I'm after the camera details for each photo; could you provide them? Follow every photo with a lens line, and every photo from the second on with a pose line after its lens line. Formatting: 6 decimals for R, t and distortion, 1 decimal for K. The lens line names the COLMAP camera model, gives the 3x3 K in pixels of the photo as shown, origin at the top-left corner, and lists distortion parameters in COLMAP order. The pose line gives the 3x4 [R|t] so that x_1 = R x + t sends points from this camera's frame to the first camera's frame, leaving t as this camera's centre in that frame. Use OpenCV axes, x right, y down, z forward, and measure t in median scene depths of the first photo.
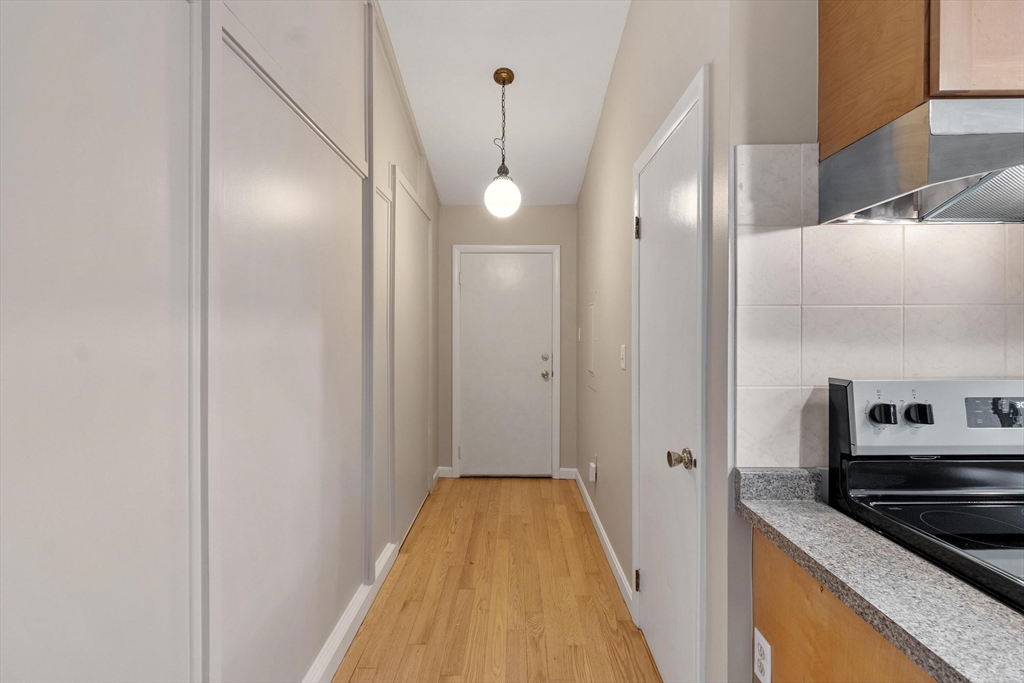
lens RADIAL K [[460.1, 0, 512.3], [0, 460.1, 331.7], [0, 0, 1]] dist [0.000271, -0.000077]
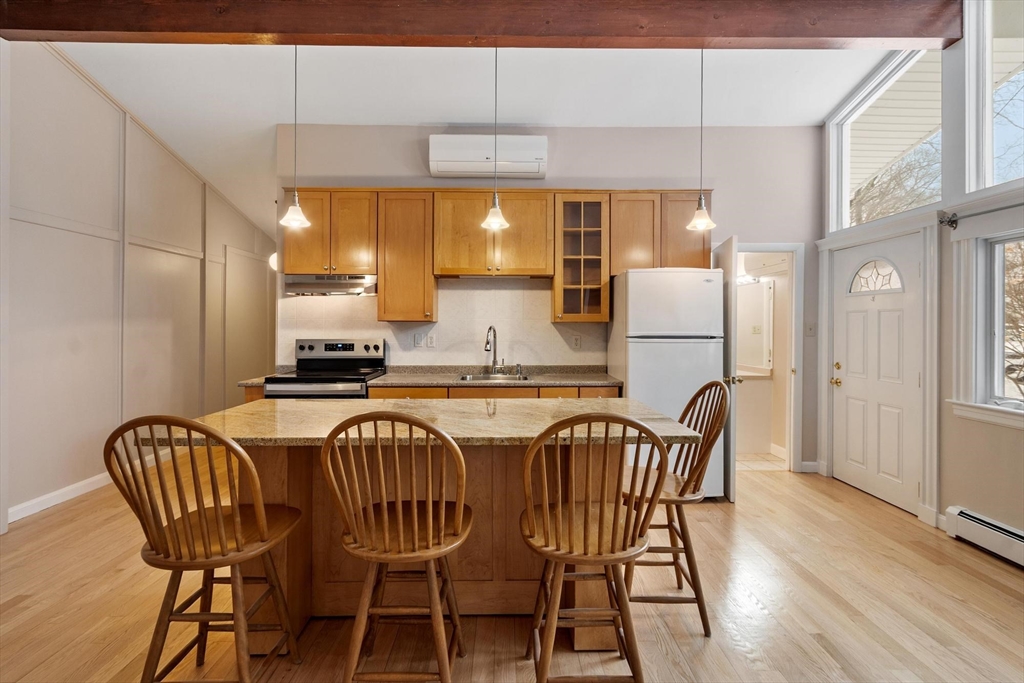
lens RADIAL K [[497.6, 0, 516.2], [0, 497.6, 331.7], [0, 0, 1]] dist [-0.001300, -0.000551]
pose [[0.999360, 0.003204, 0.035642, 1.793086], [-0.003502, 0.999959, 0.008305, 0.004424], [-0.035614, -0.008425, 0.999330, -2.371224]]
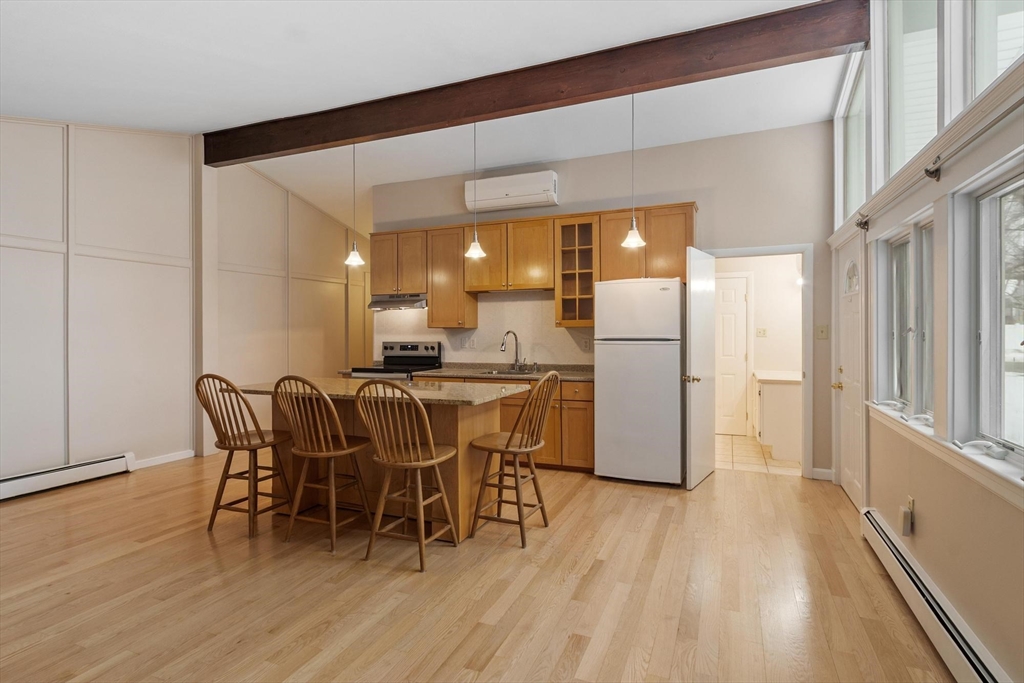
lens RADIAL K [[534.7, 0, 512.0], [0, 534.7, 341.5], [0, 0, 1]] dist [-0.000334, -0.000014]
pose [[0.927075, 0.003105, -0.374864, 3.262771], [0.003256, 0.999861, 0.016335, 0.008606], [0.374863, -0.016365, 0.926936, -3.048742]]
